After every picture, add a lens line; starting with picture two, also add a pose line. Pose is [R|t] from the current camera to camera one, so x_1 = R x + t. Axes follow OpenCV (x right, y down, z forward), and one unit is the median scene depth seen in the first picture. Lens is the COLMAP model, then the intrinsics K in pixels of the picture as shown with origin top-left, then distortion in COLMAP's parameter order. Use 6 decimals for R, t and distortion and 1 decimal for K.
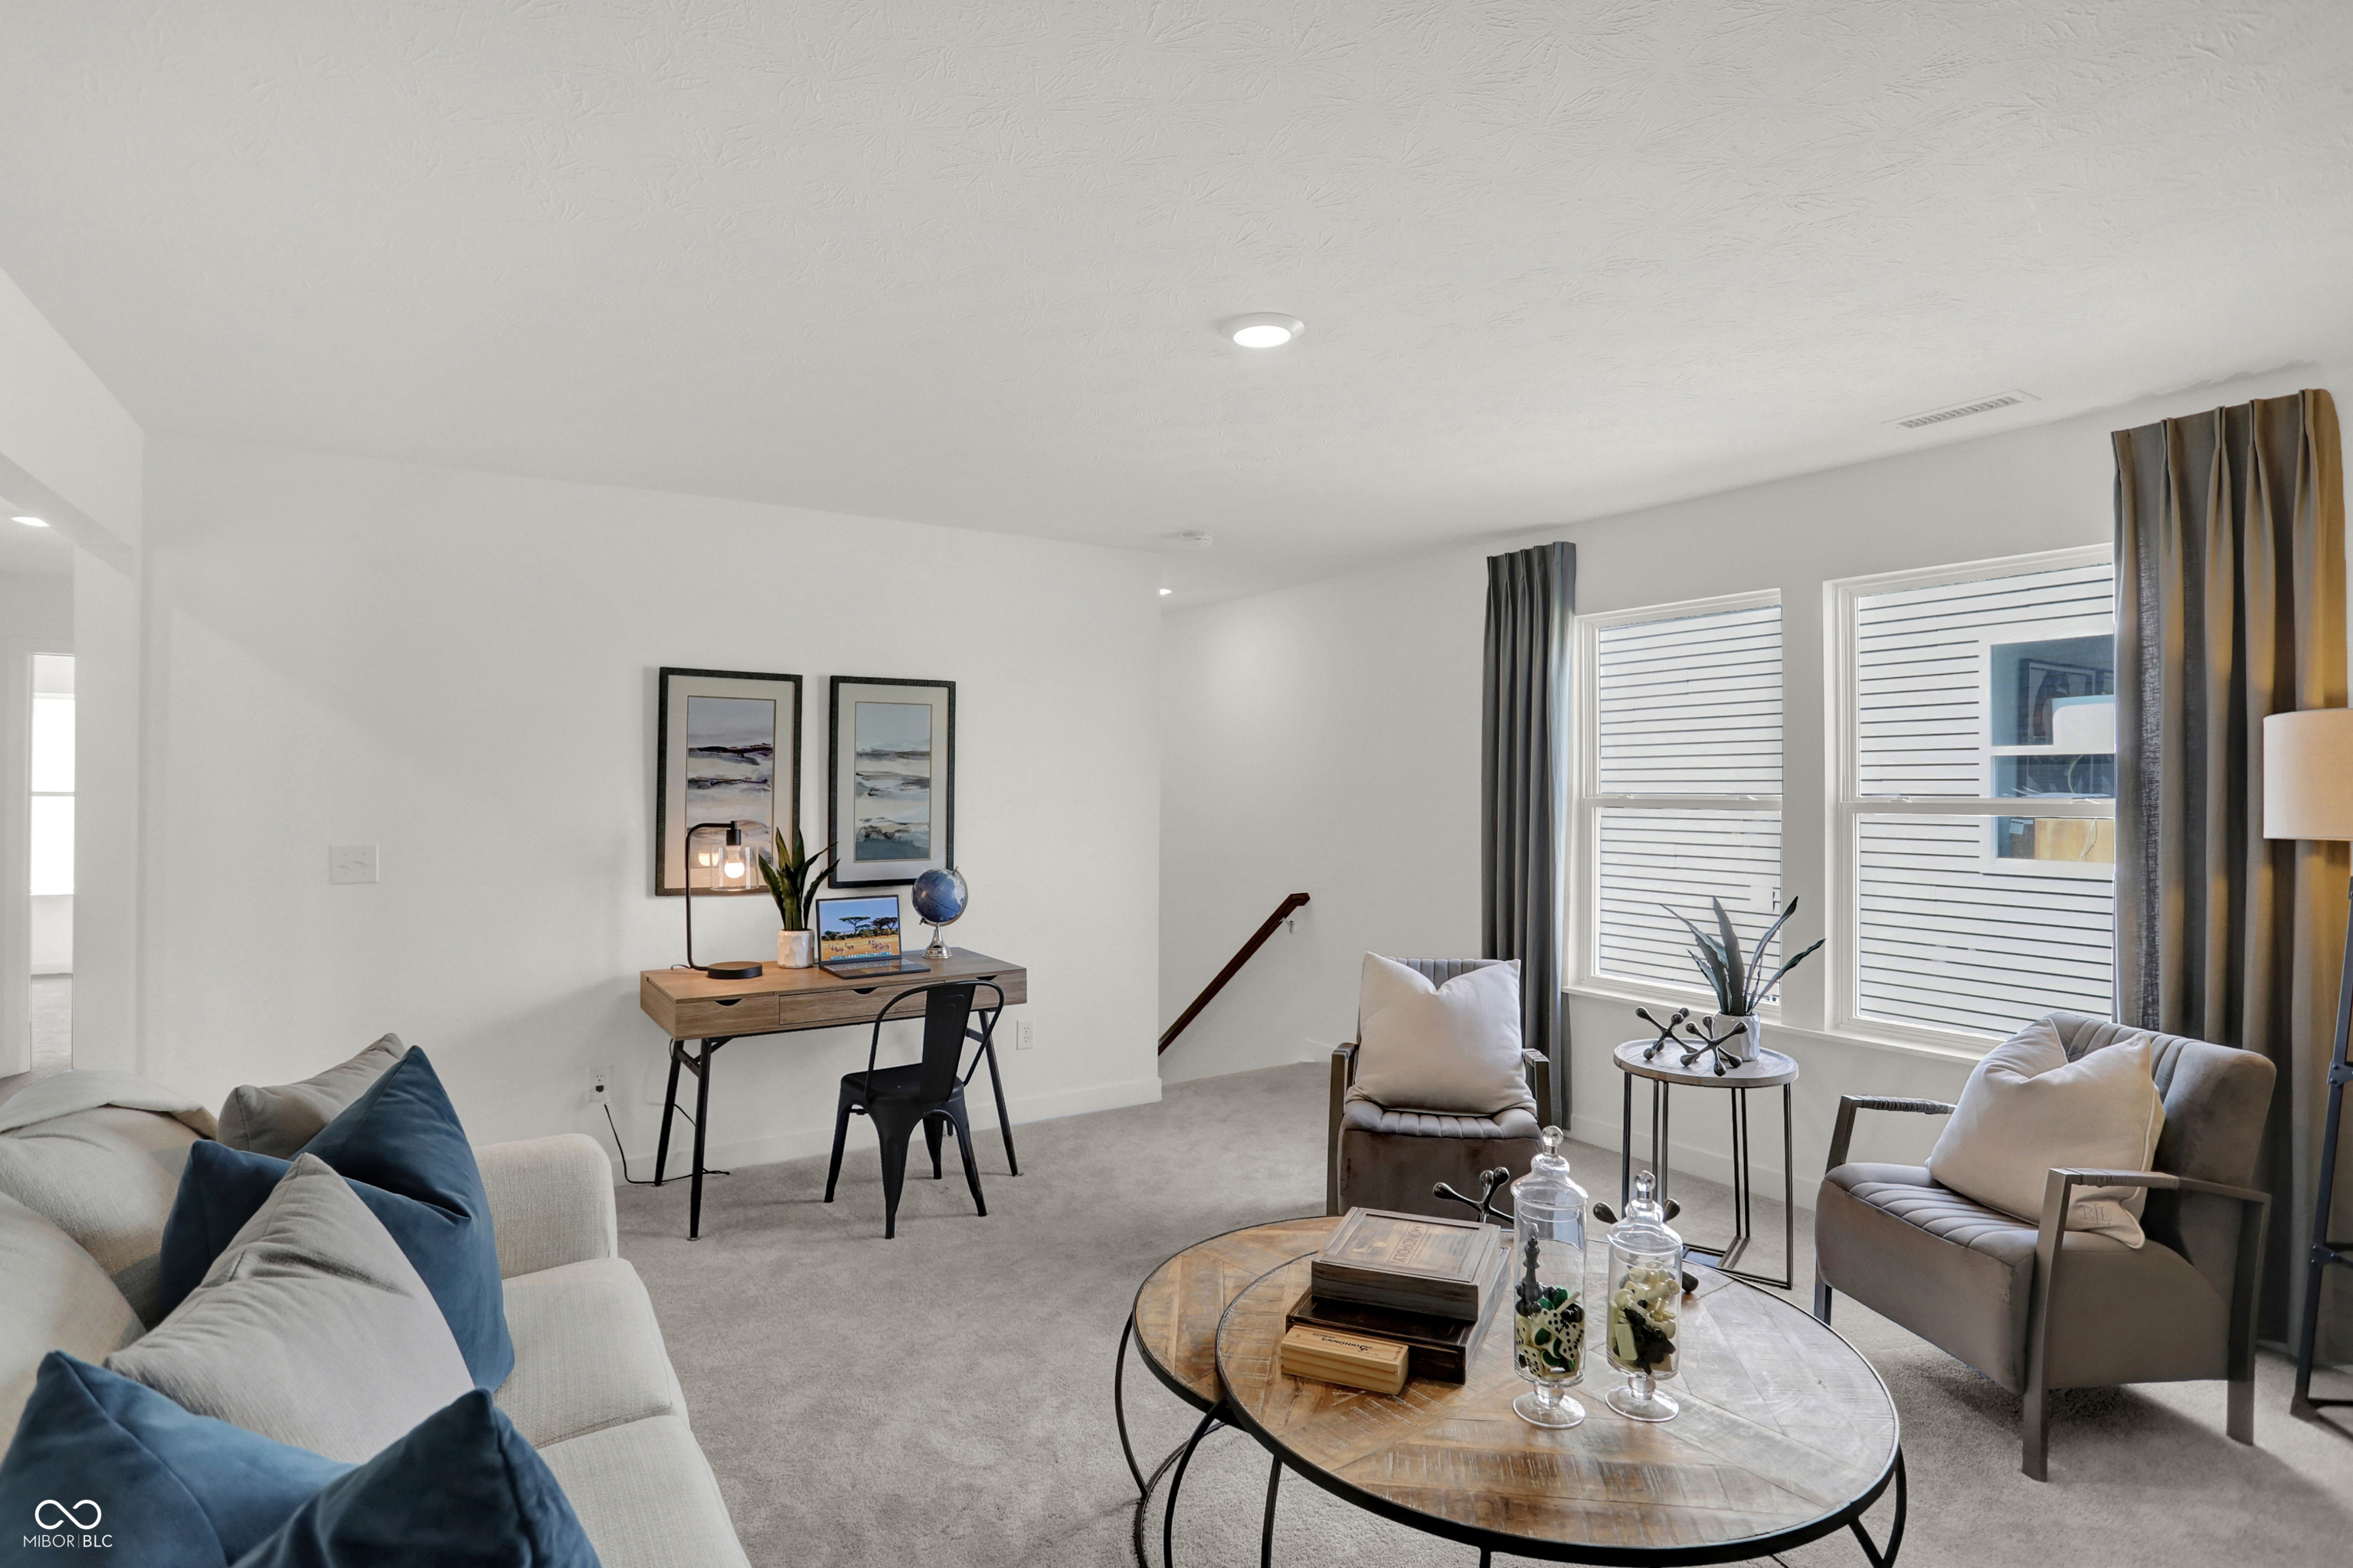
lens RADIAL K [[1177.1, 0, 1181.8], [0, 1177.1, 779.9], [0, 0, 1]] dist [-0.063219, 0.017371]
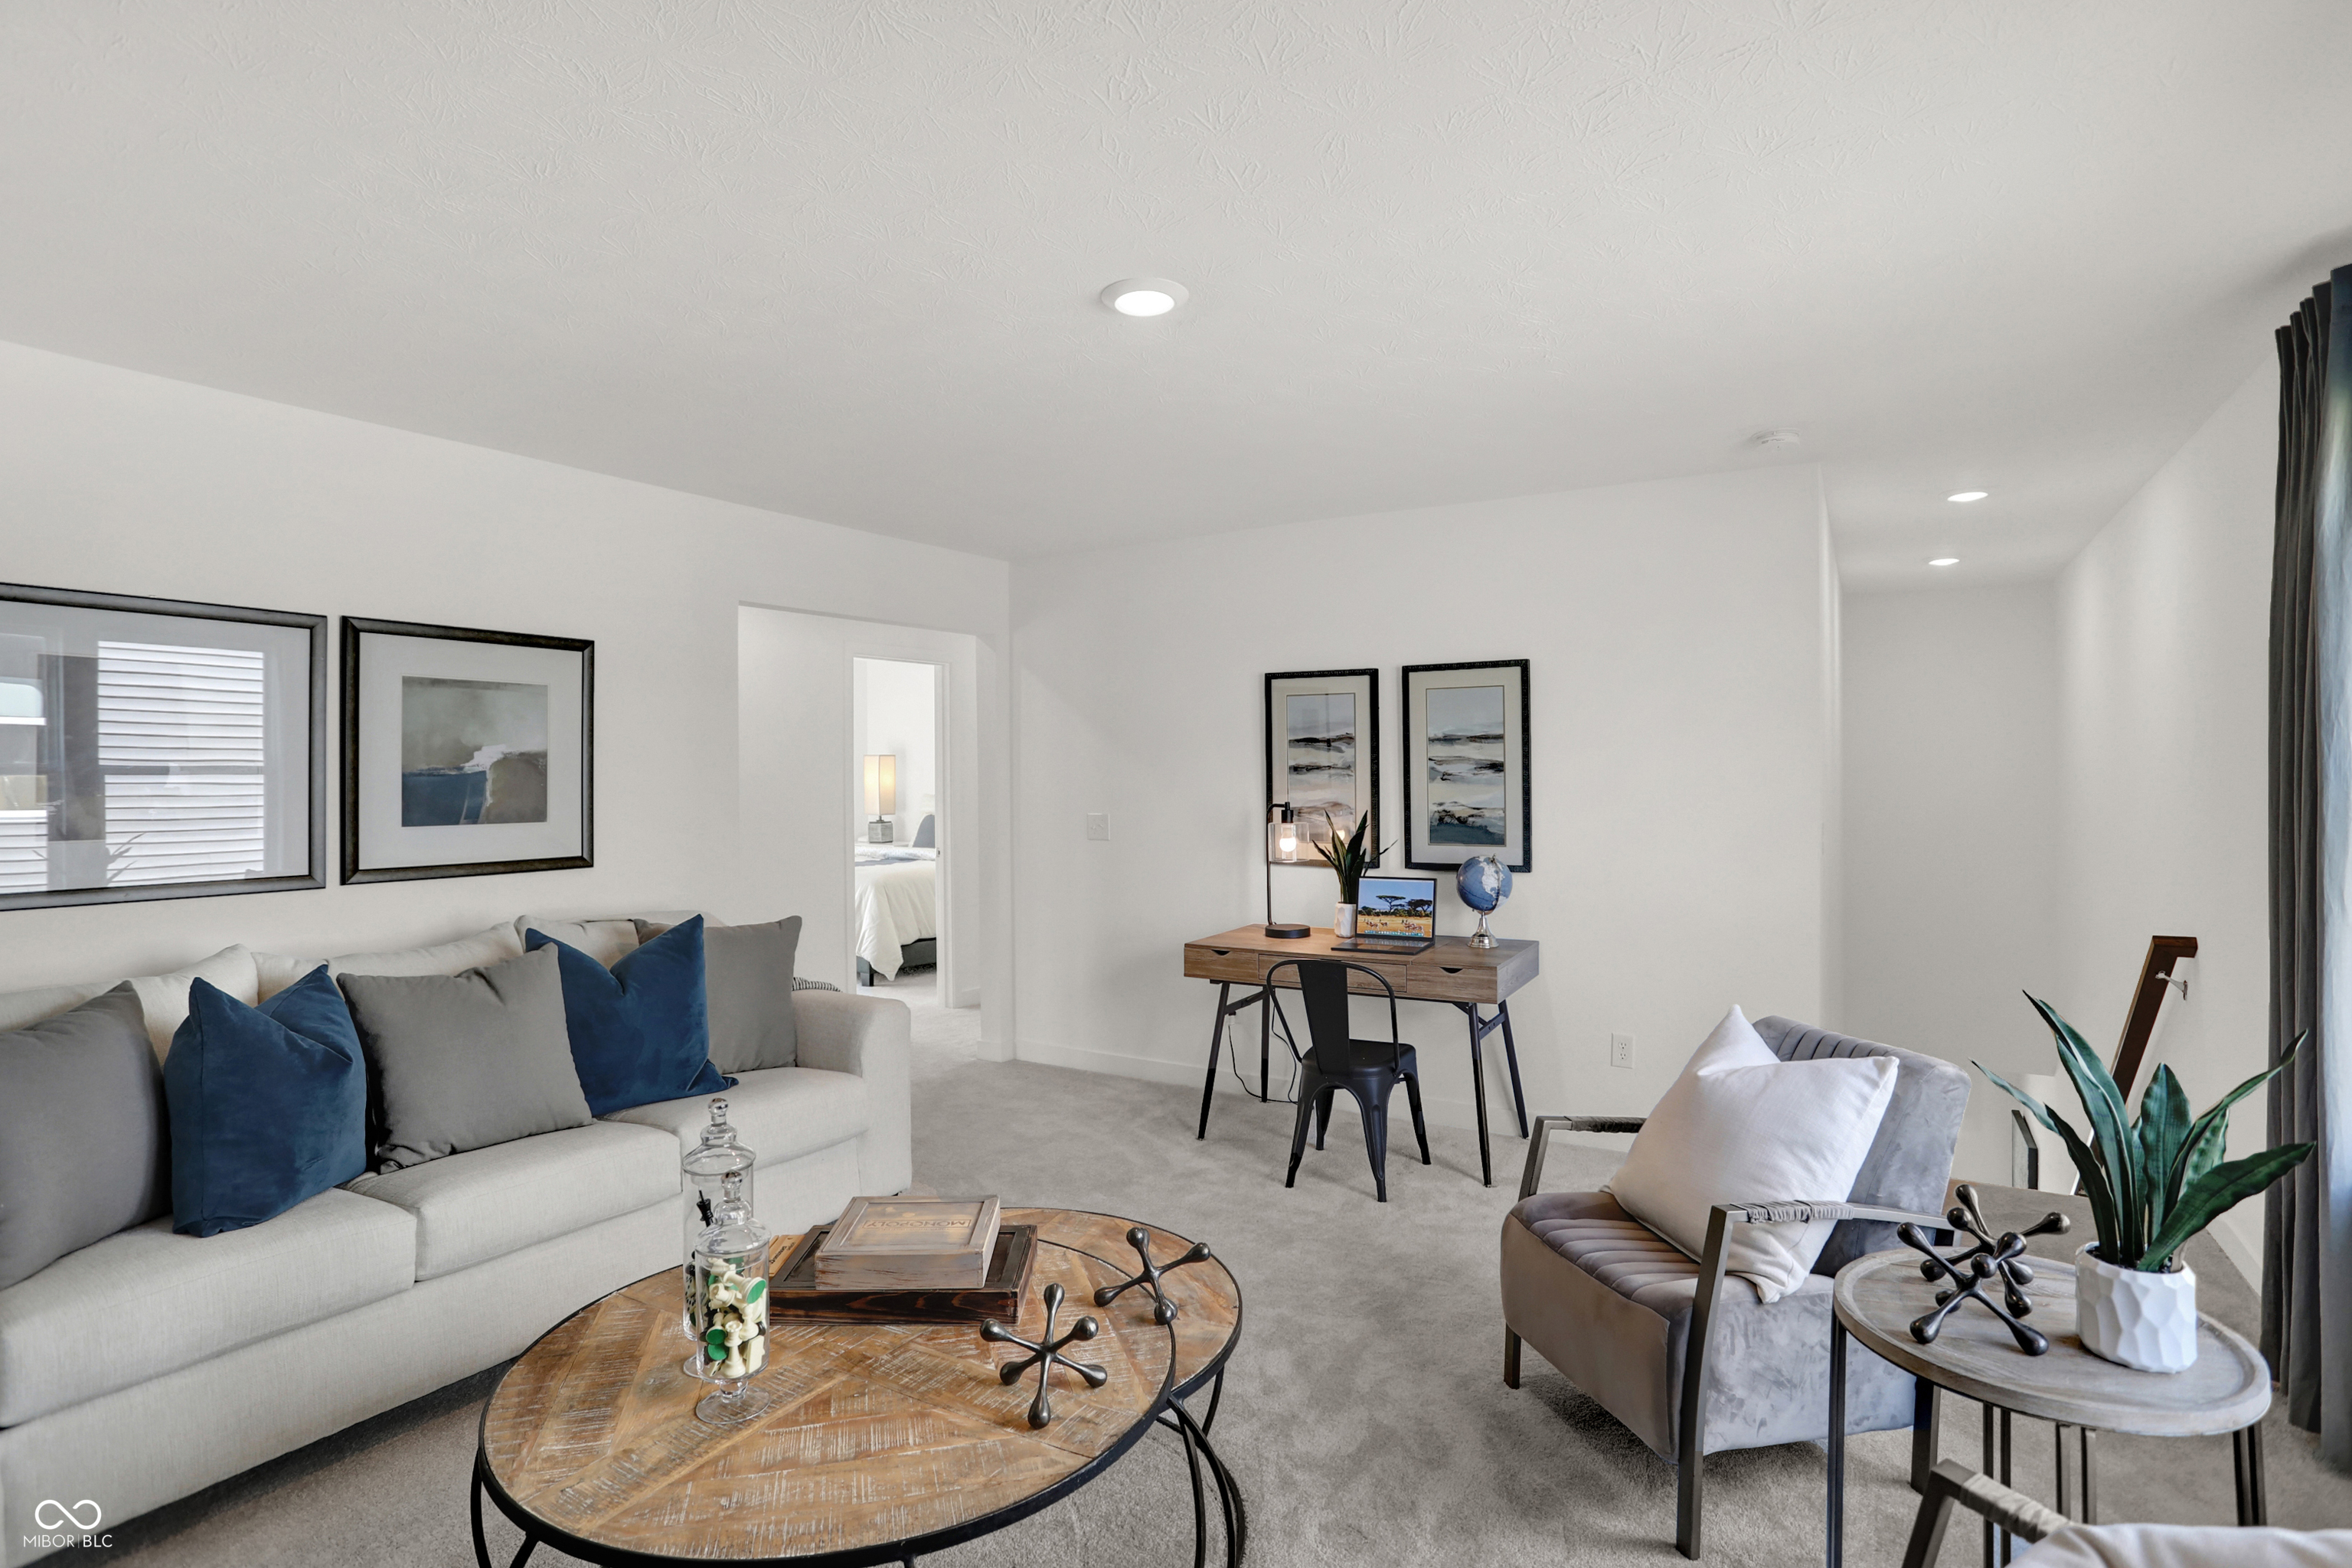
lens RADIAL K [[1176.5, 0, 1183.4], [0, 1176.5, 785.1], [0, 0, 1]] dist [-0.063219, 0.017371]
pose [[0.435687, 0.003930, -0.900090, 0.576945], [0.013350, 0.999852, 0.010828, 0.003978], [0.899999, -0.016734, 0.435570, 0.369648]]
